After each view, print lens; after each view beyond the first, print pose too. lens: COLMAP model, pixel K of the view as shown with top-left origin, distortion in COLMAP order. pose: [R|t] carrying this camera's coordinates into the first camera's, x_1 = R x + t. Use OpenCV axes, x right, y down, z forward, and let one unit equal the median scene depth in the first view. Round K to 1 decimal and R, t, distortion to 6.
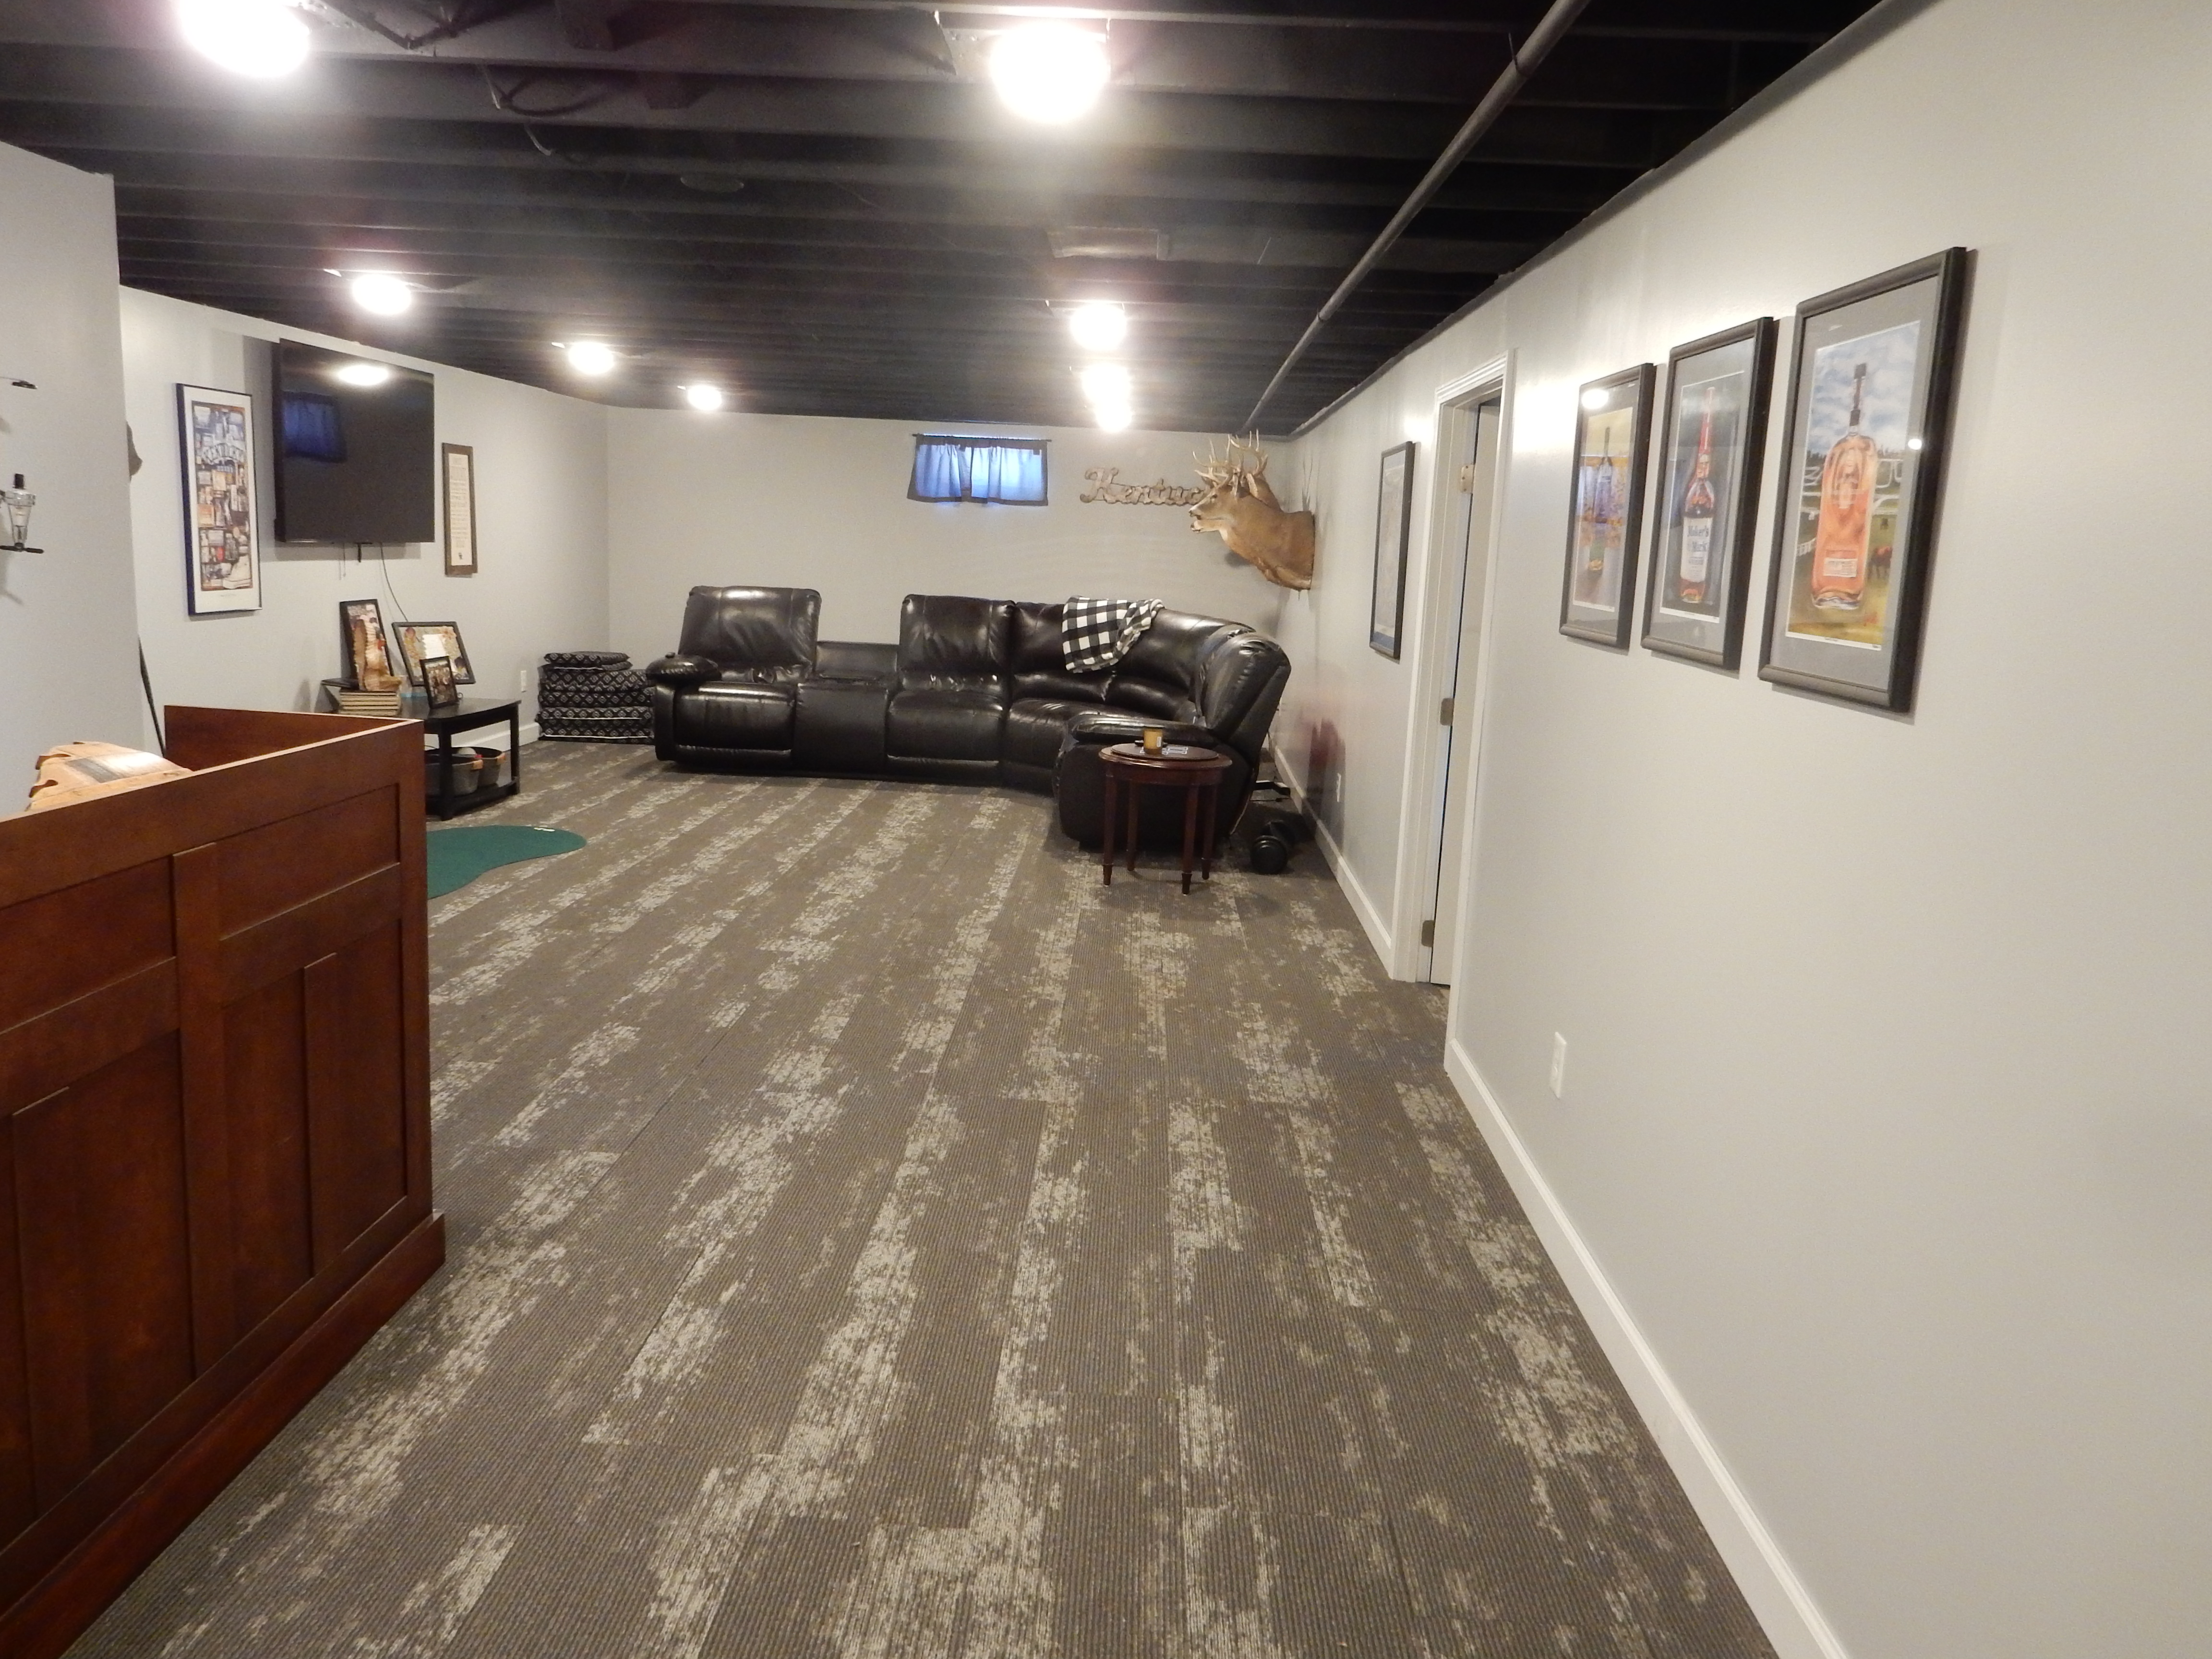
lens RADIAL K [[1644.5, 0, 1106.5], [0, 1644.5, 827.9], [0, 0, 1]] dist [0.011907, -0.004450]
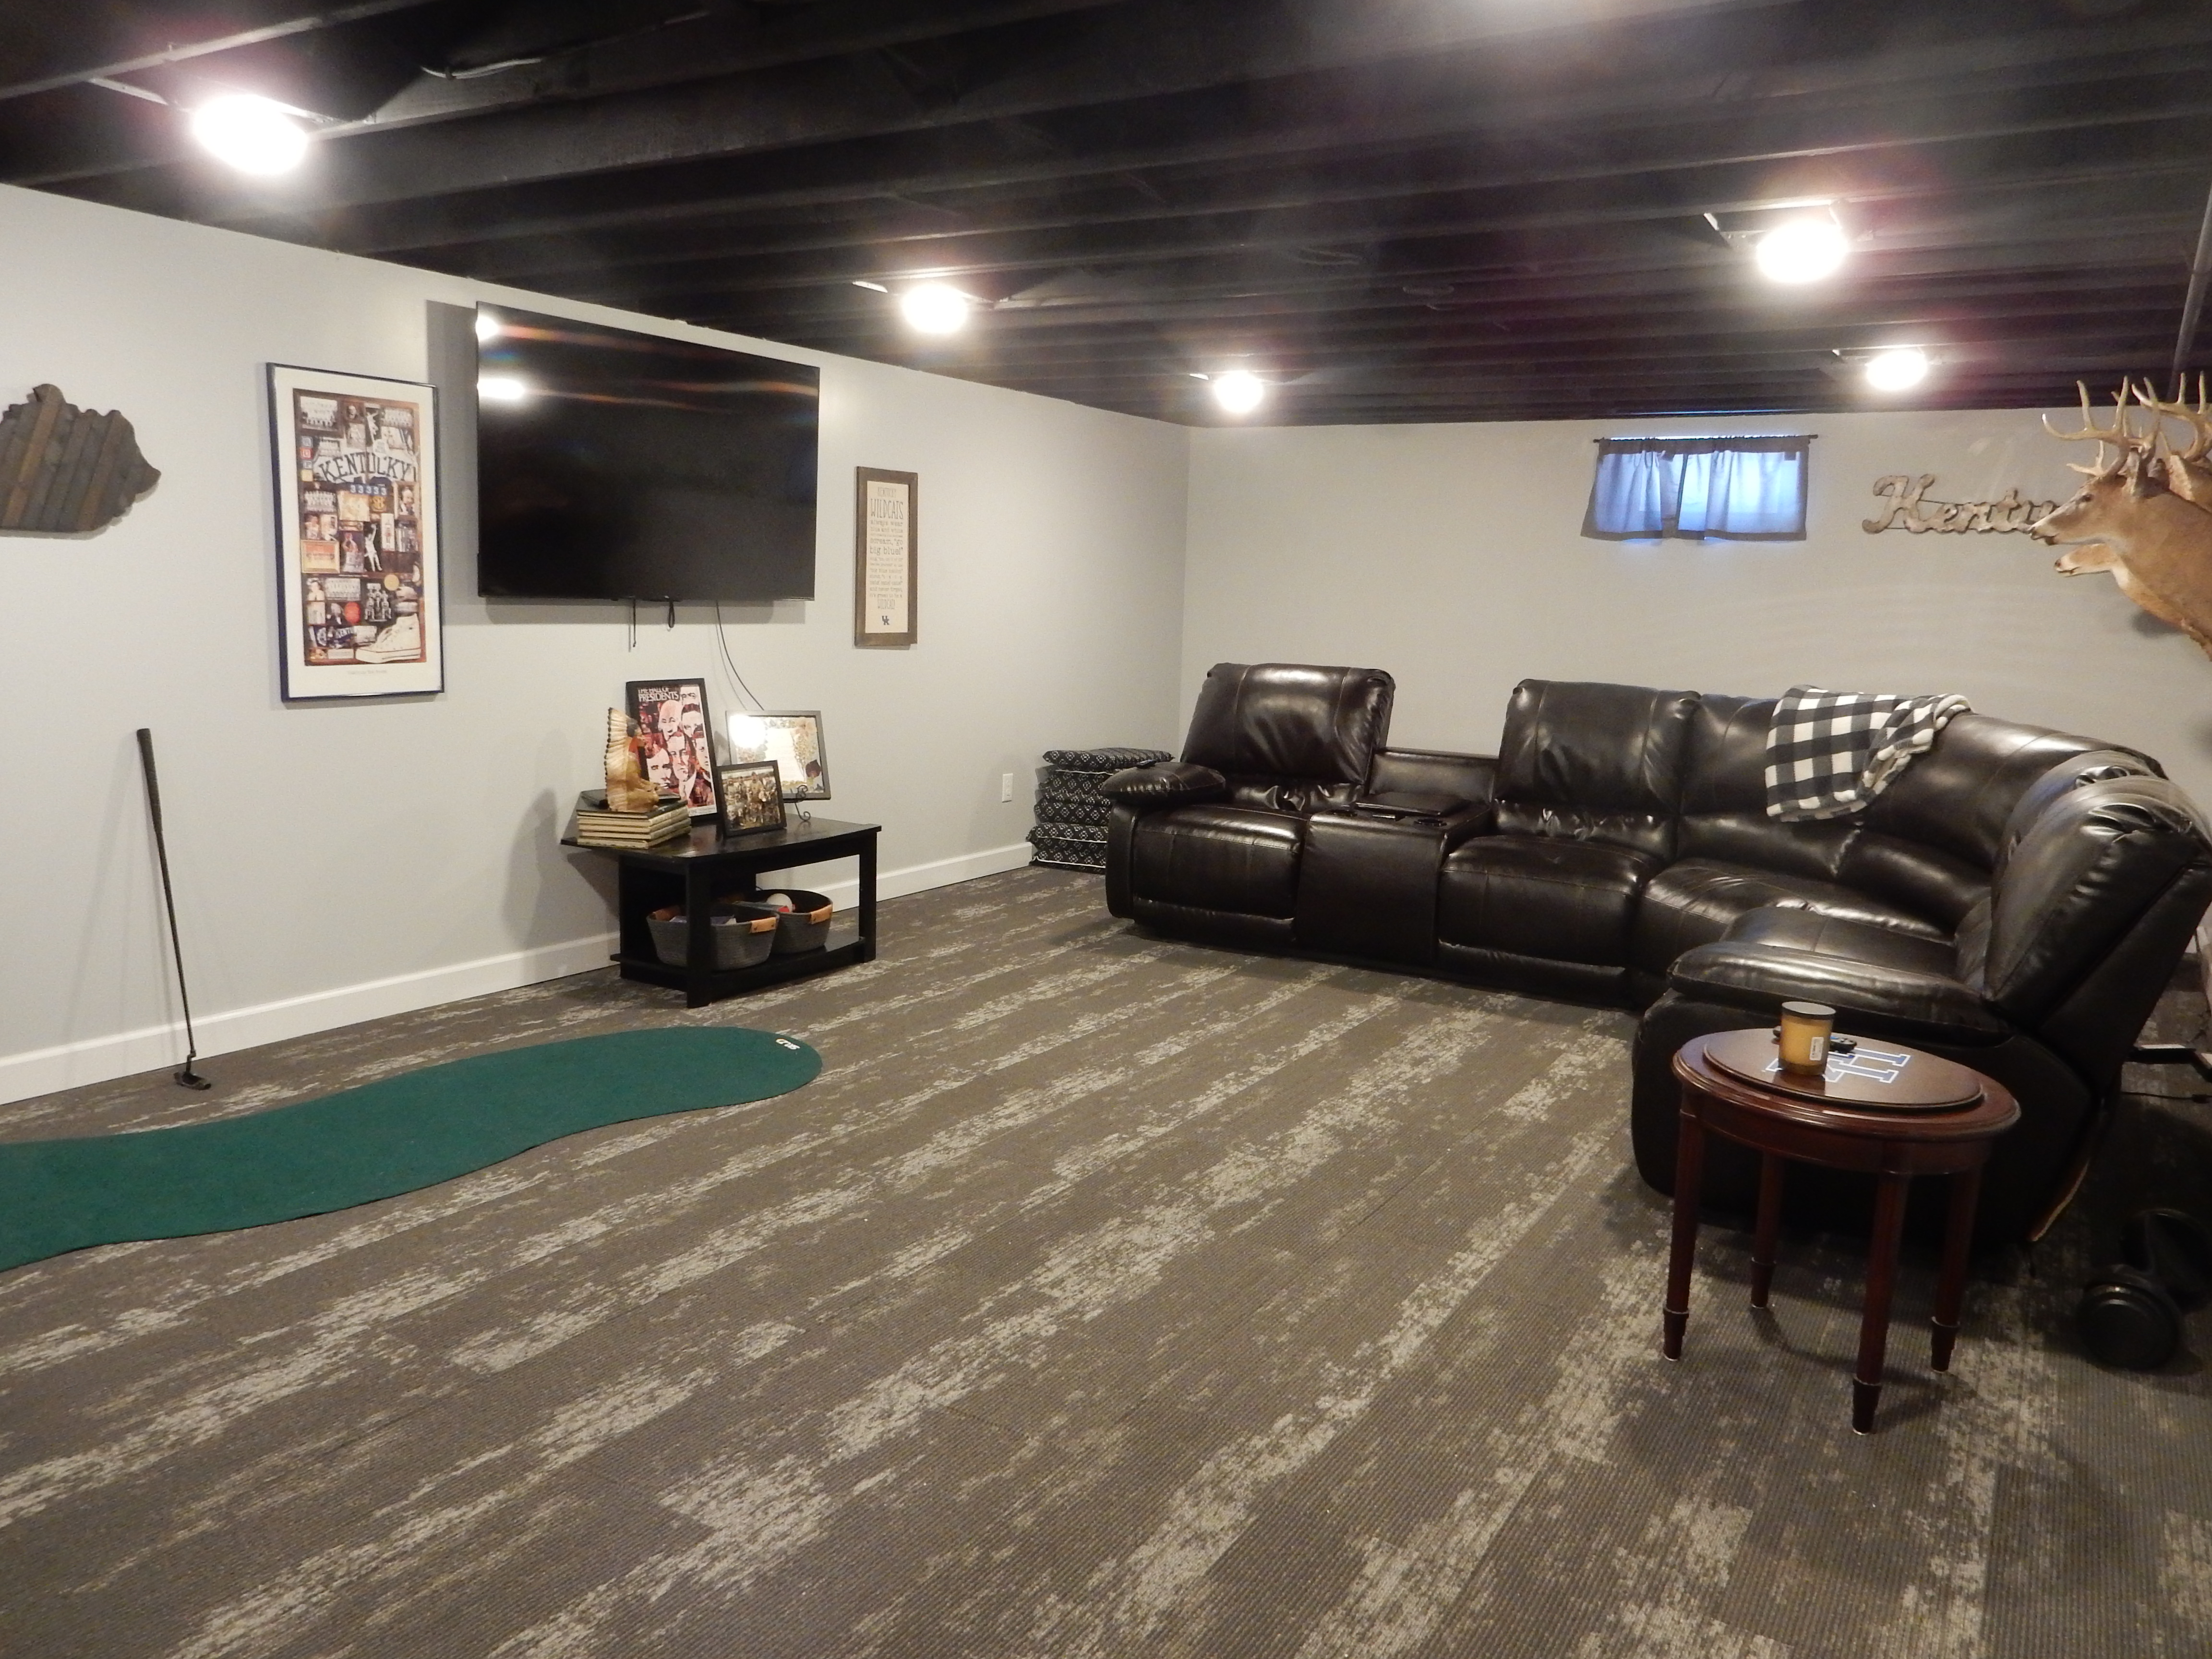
lens RADIAL K [[1644.5, 0, 1102.5], [0, 1644.5, 829.0], [0, 0, 1]] dist [0.011907, -0.004450]
pose [[0.869660, 0.058864, -0.490129, 0.054955], [-0.080189, 0.996523, -0.022603, -0.060080], [0.487094, 0.058960, 0.871357, 0.391826]]
